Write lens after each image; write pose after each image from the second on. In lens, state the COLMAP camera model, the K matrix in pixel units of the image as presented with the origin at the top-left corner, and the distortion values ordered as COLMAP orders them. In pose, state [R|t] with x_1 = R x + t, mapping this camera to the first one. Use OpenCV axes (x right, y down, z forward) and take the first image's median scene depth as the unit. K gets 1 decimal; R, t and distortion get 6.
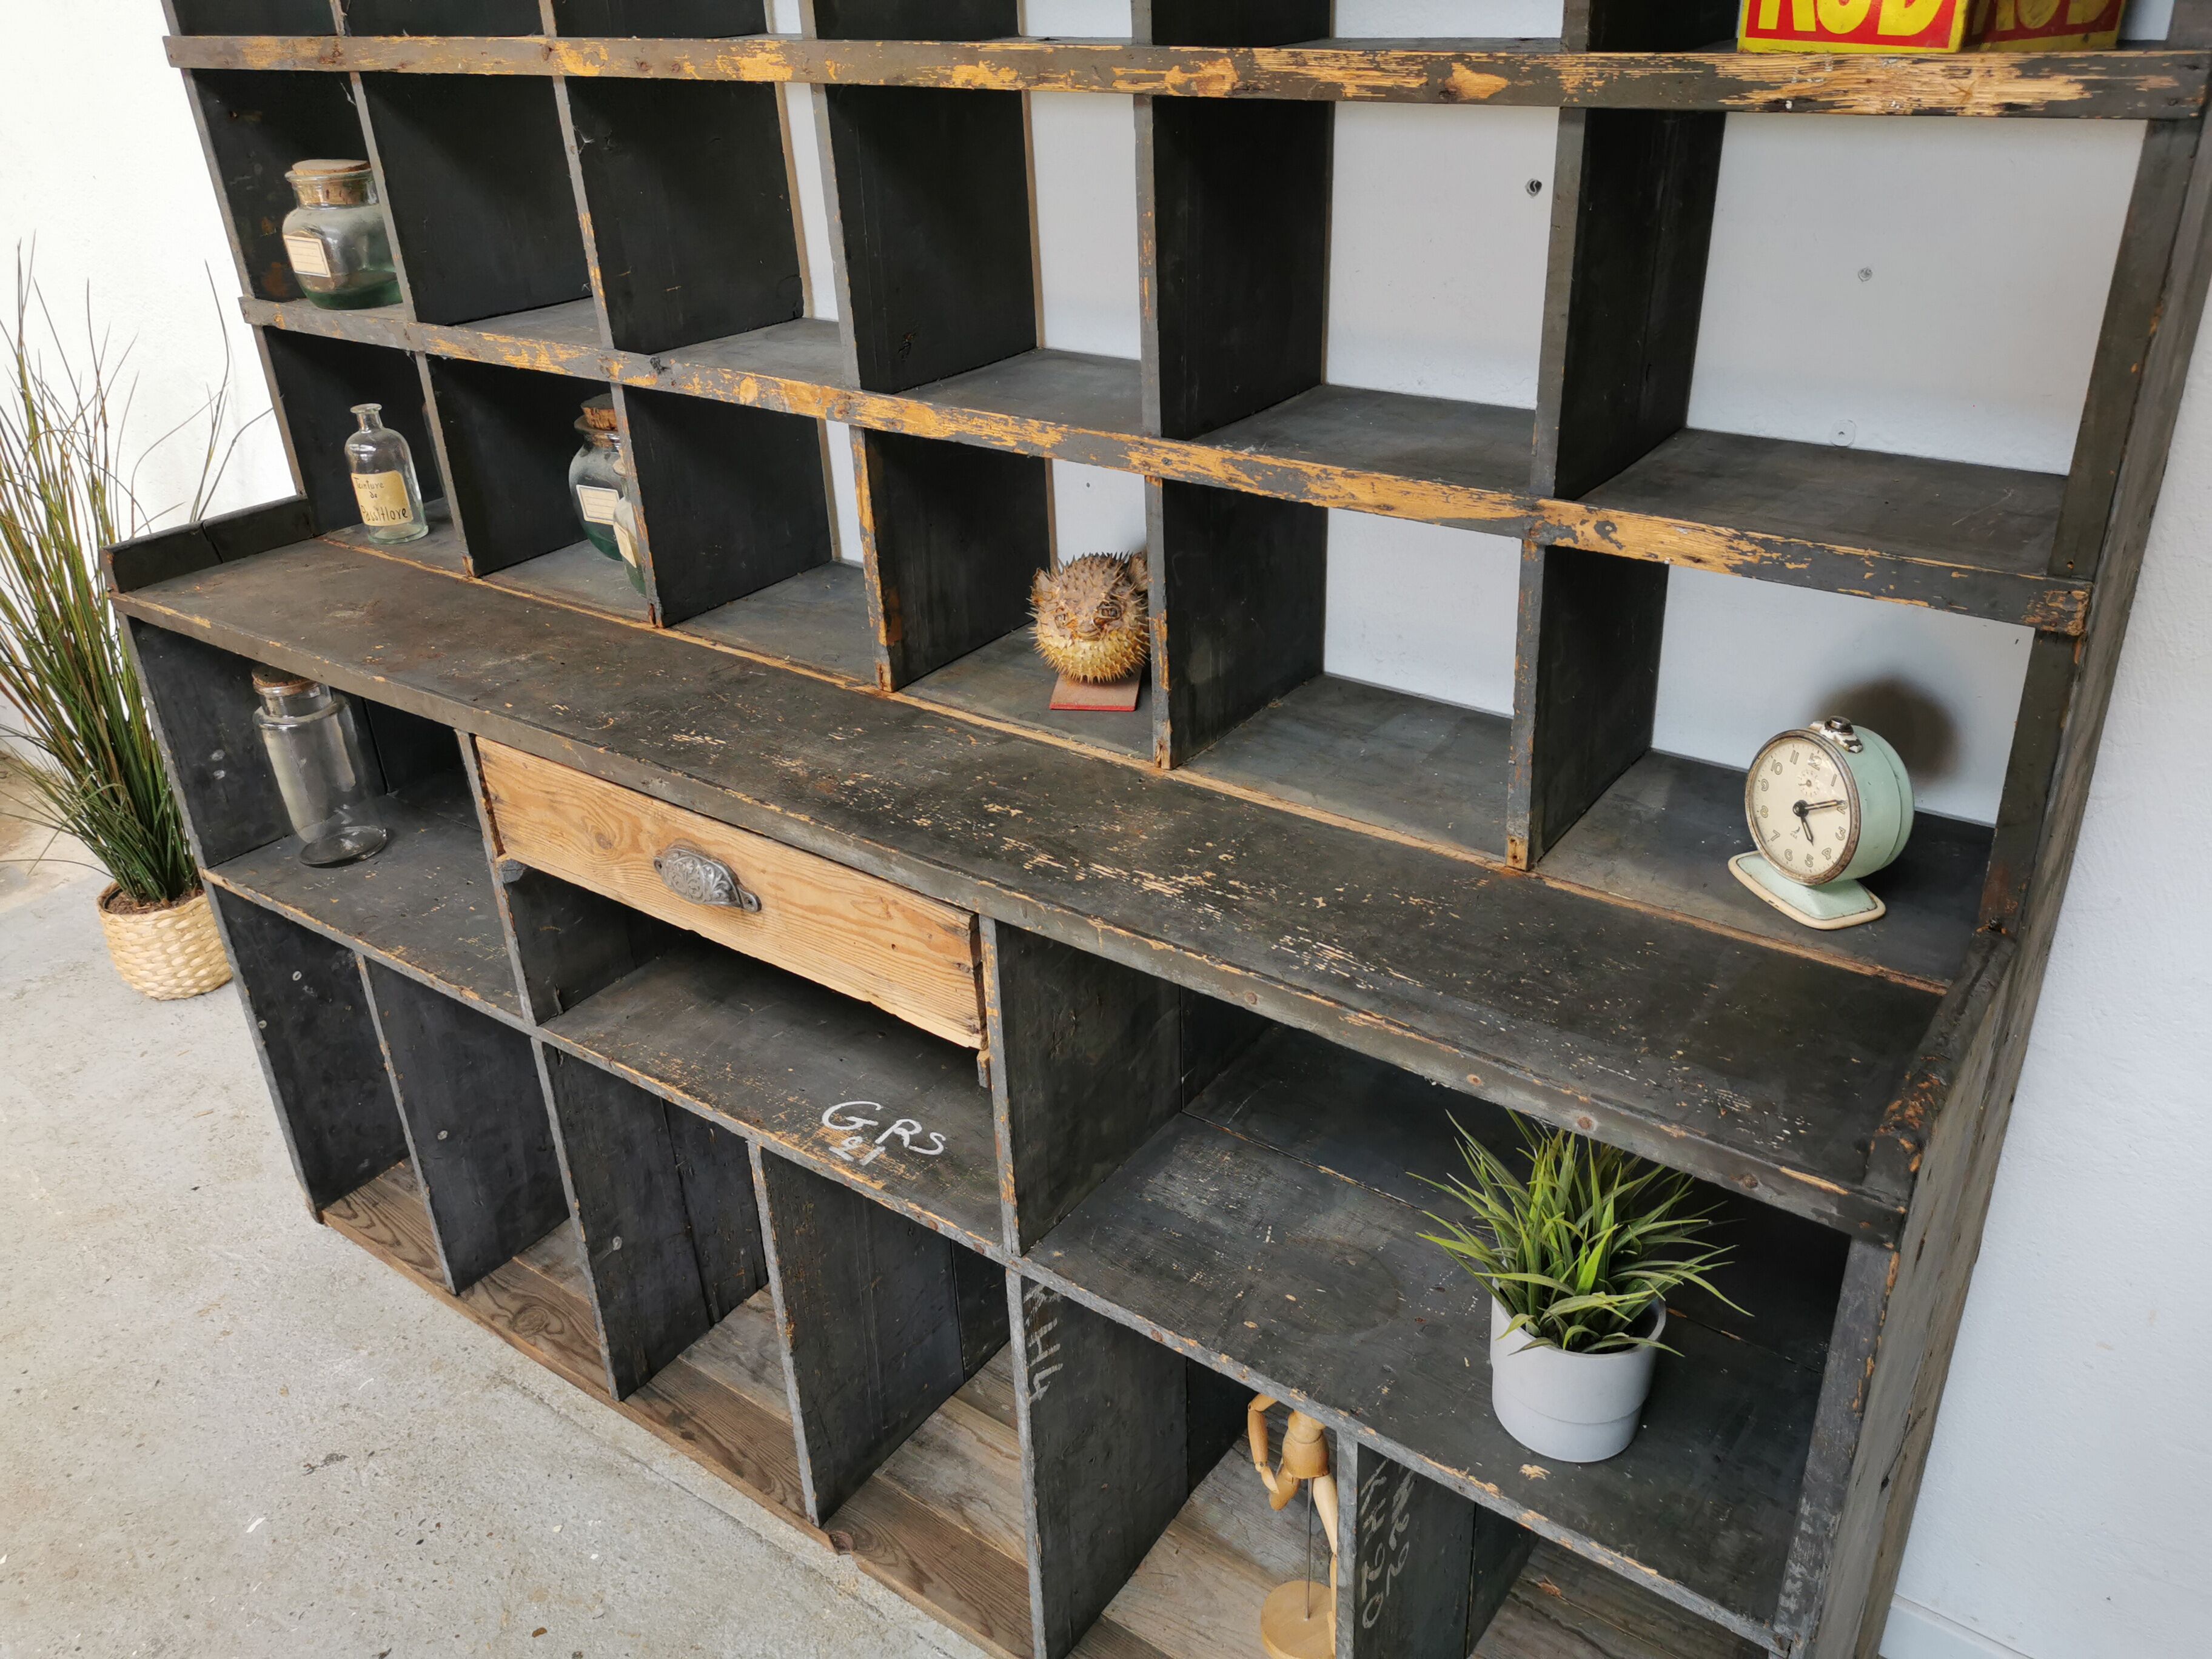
lens RADIAL K [[1704.6, 0, 1111.7], [0, 1704.6, 828.7], [0, 0, 1]] dist [0.071565, -0.089715]
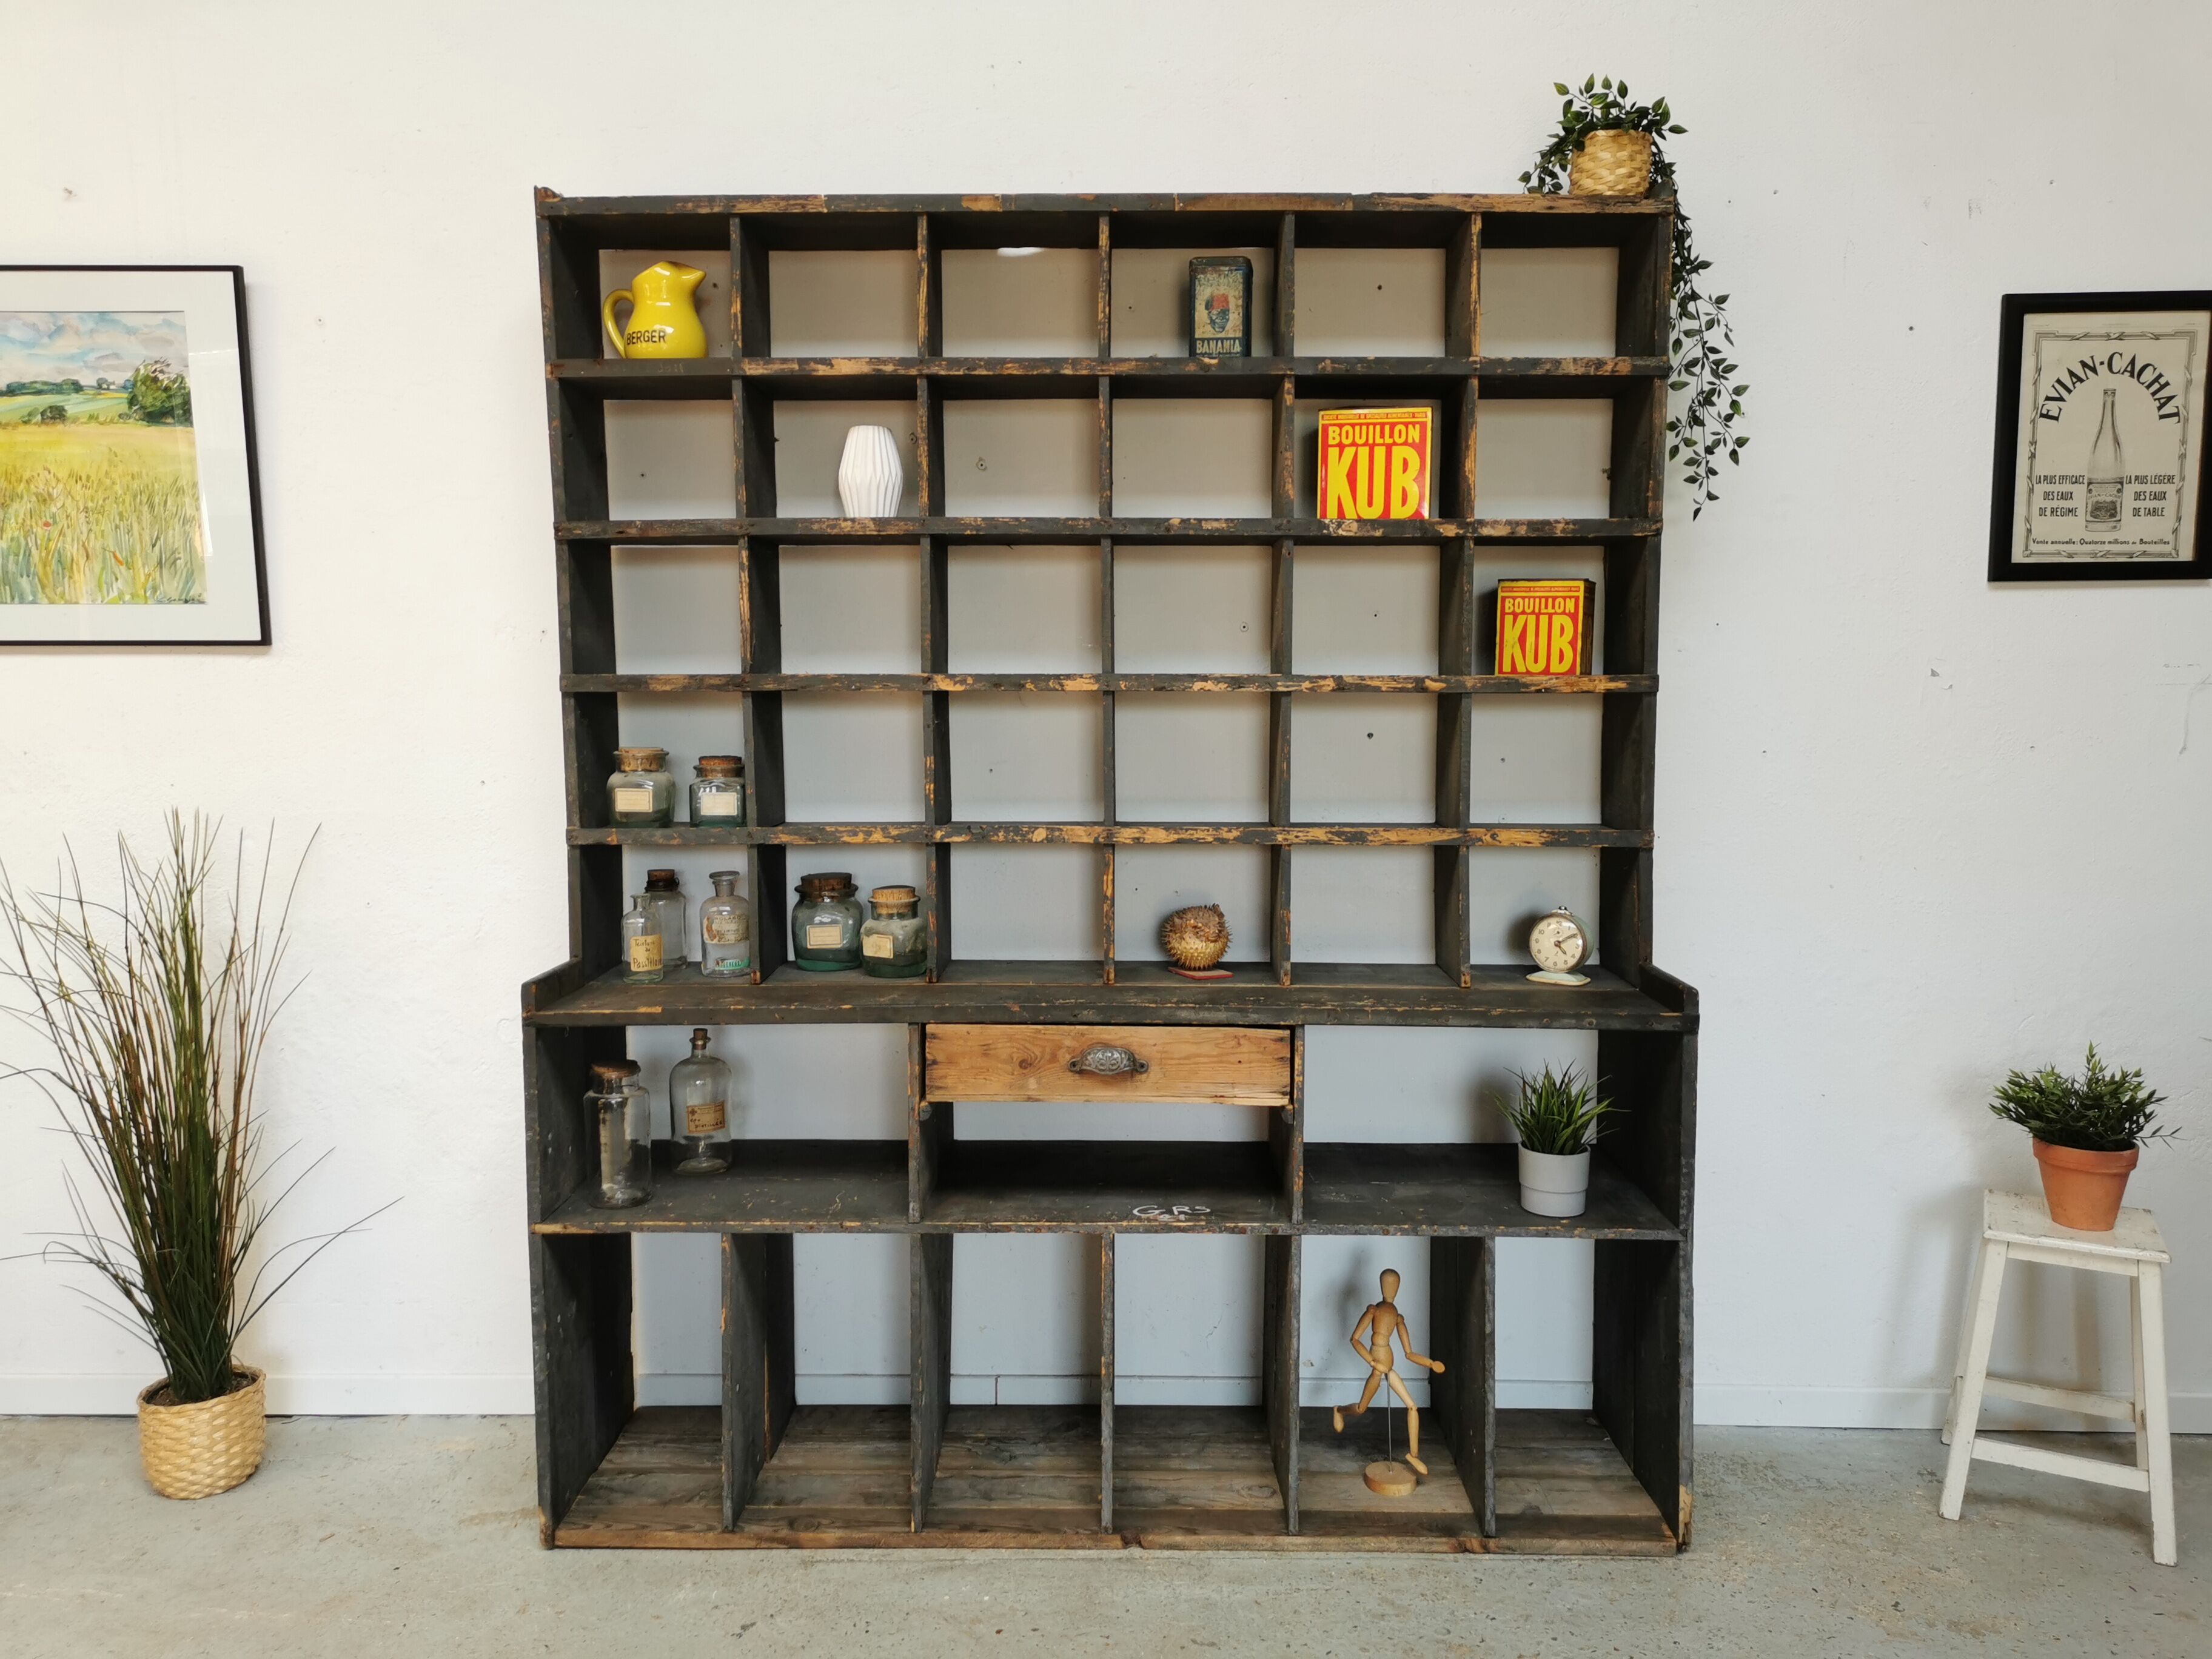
lens RADIAL K [[1695.4, 0, 1113.1], [0, 1695.4, 827.5], [0, 0, 1]] dist [0.067343, -0.063501]
pose [[0.818256, -0.017950, 0.574574, -1.245687], [0.241638, 0.917661, -0.315451, 0.366234], [-0.521602, 0.396958, 0.755219, -0.509657]]
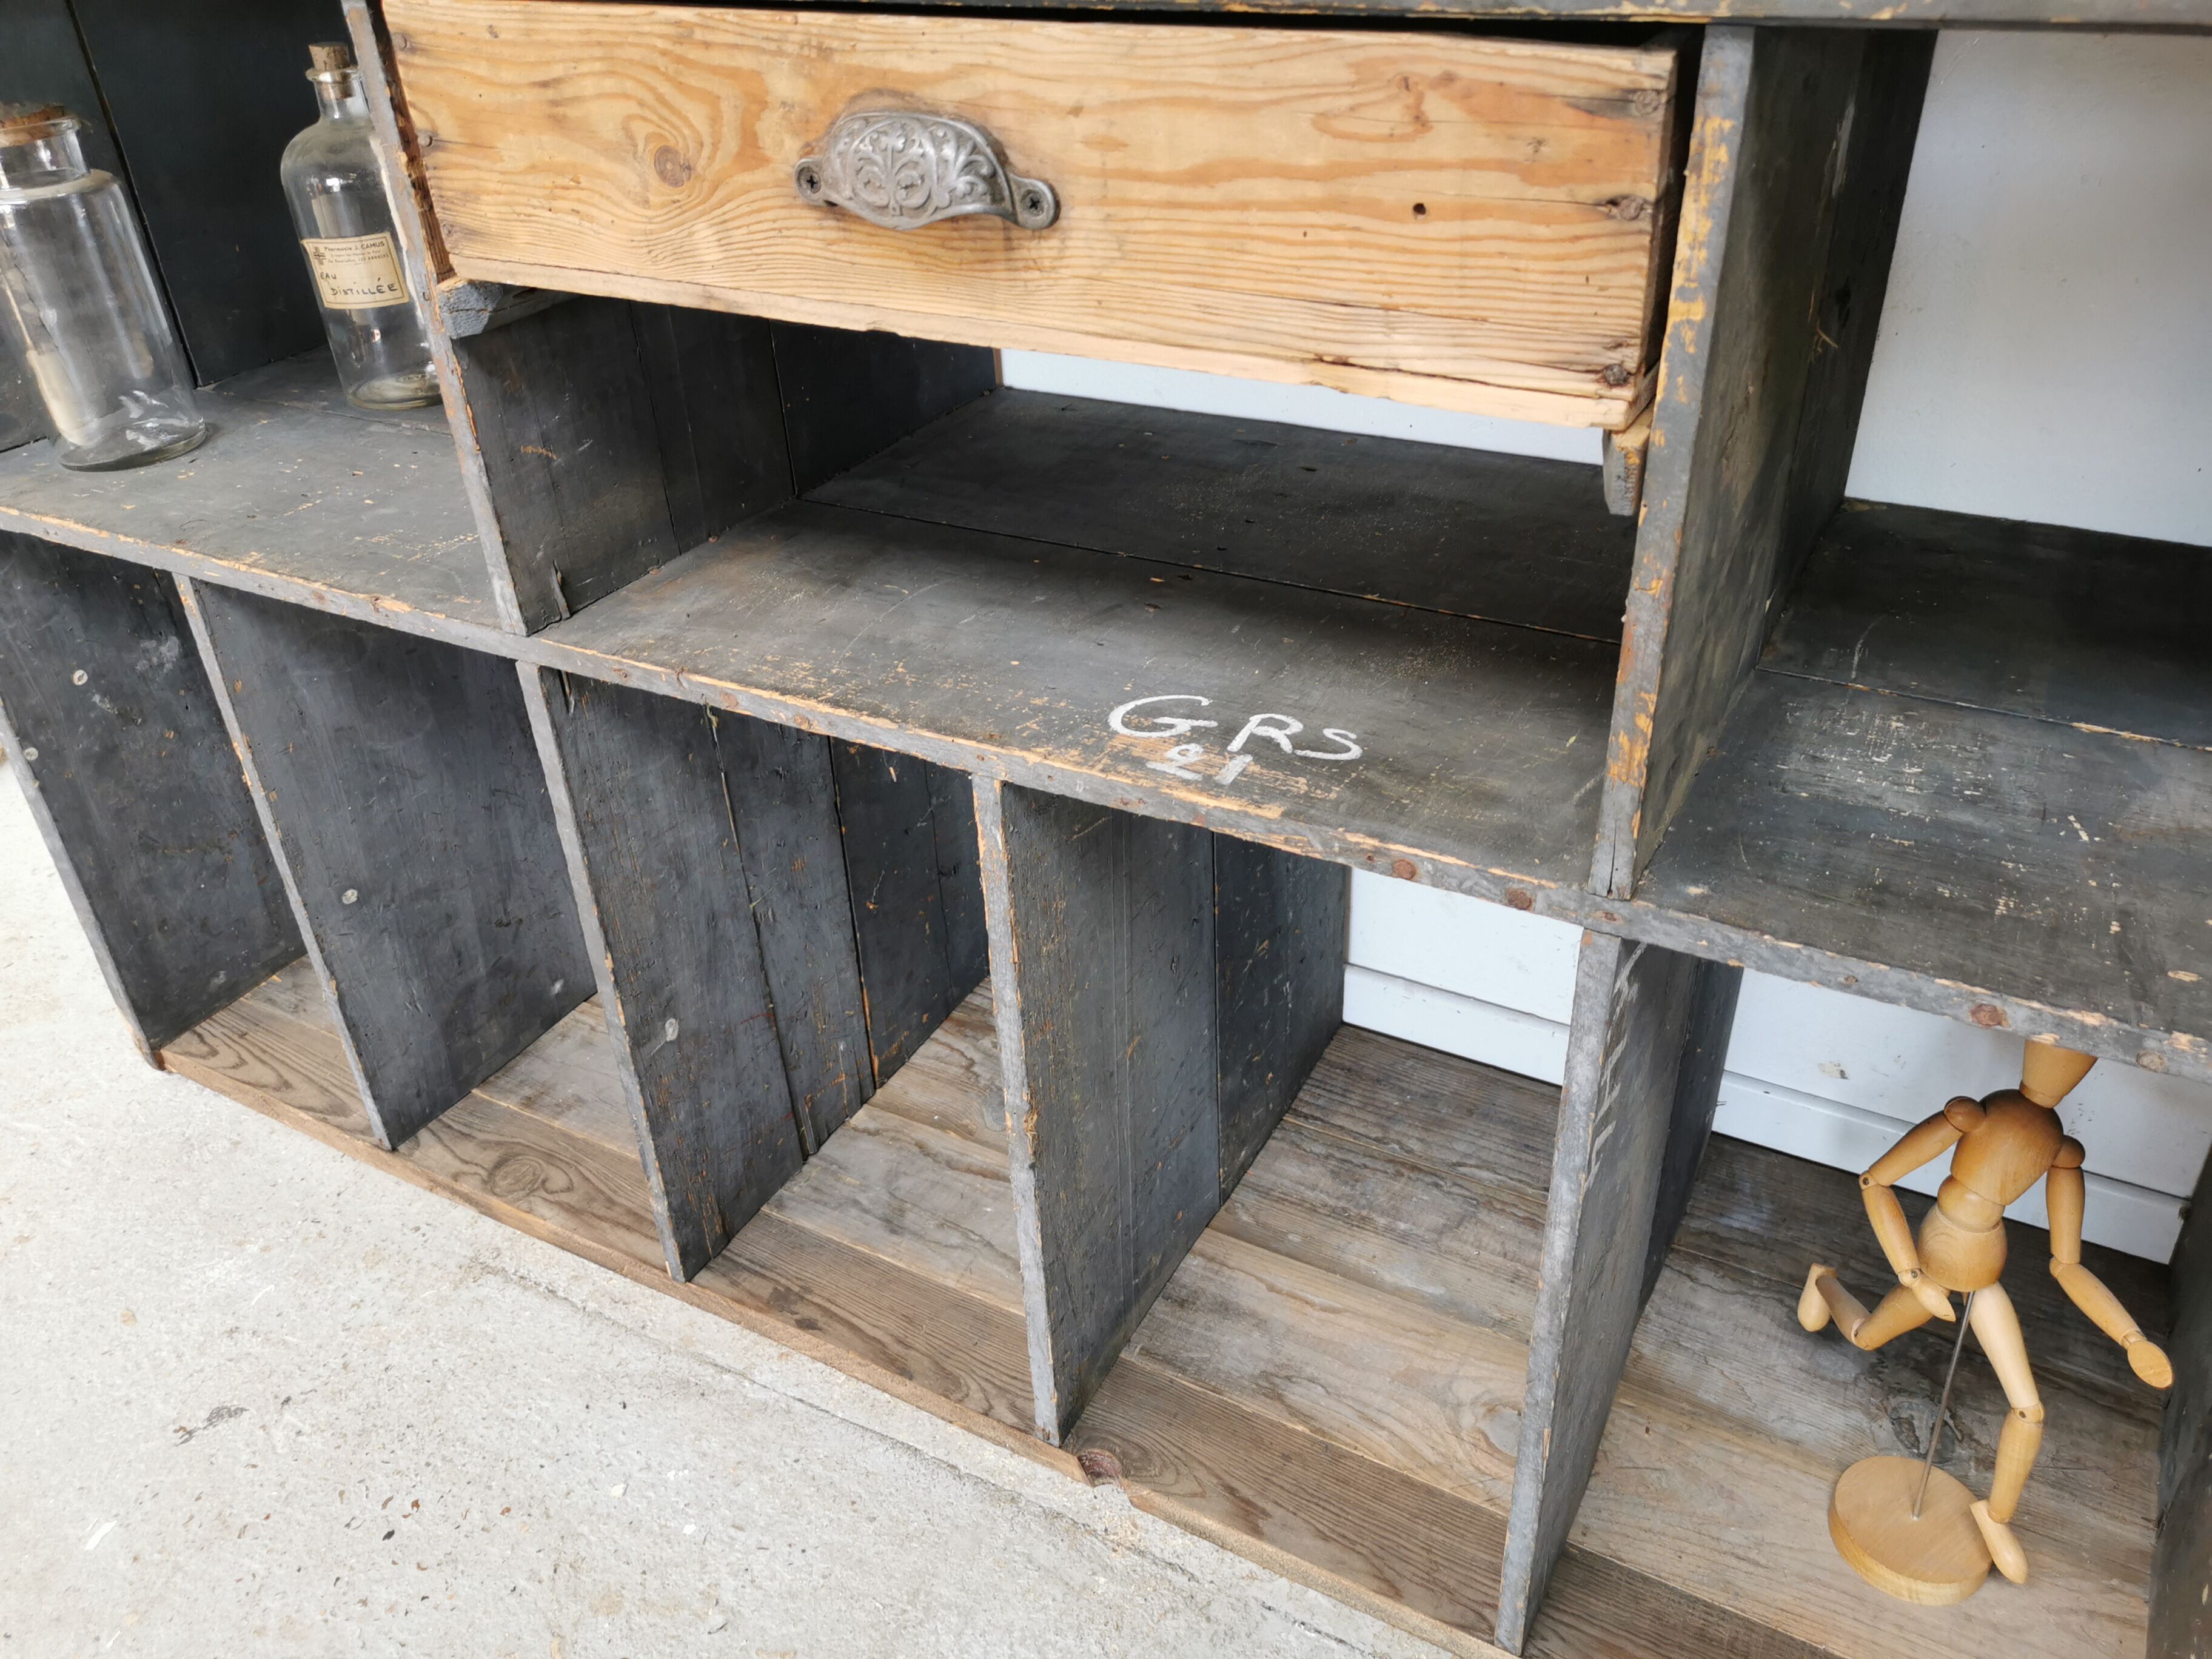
lens RADIAL K [[1708.9, 0, 1110.9], [0, 1708.9, 828.3], [0, 0, 1]] dist [0.061504, -0.073987]
pose [[0.993587, -0.068342, 0.090080, -0.227233], [0.061995, 0.995514, 0.071469, 0.169237], [-0.094560, -0.065426, 0.993367, 0.475909]]
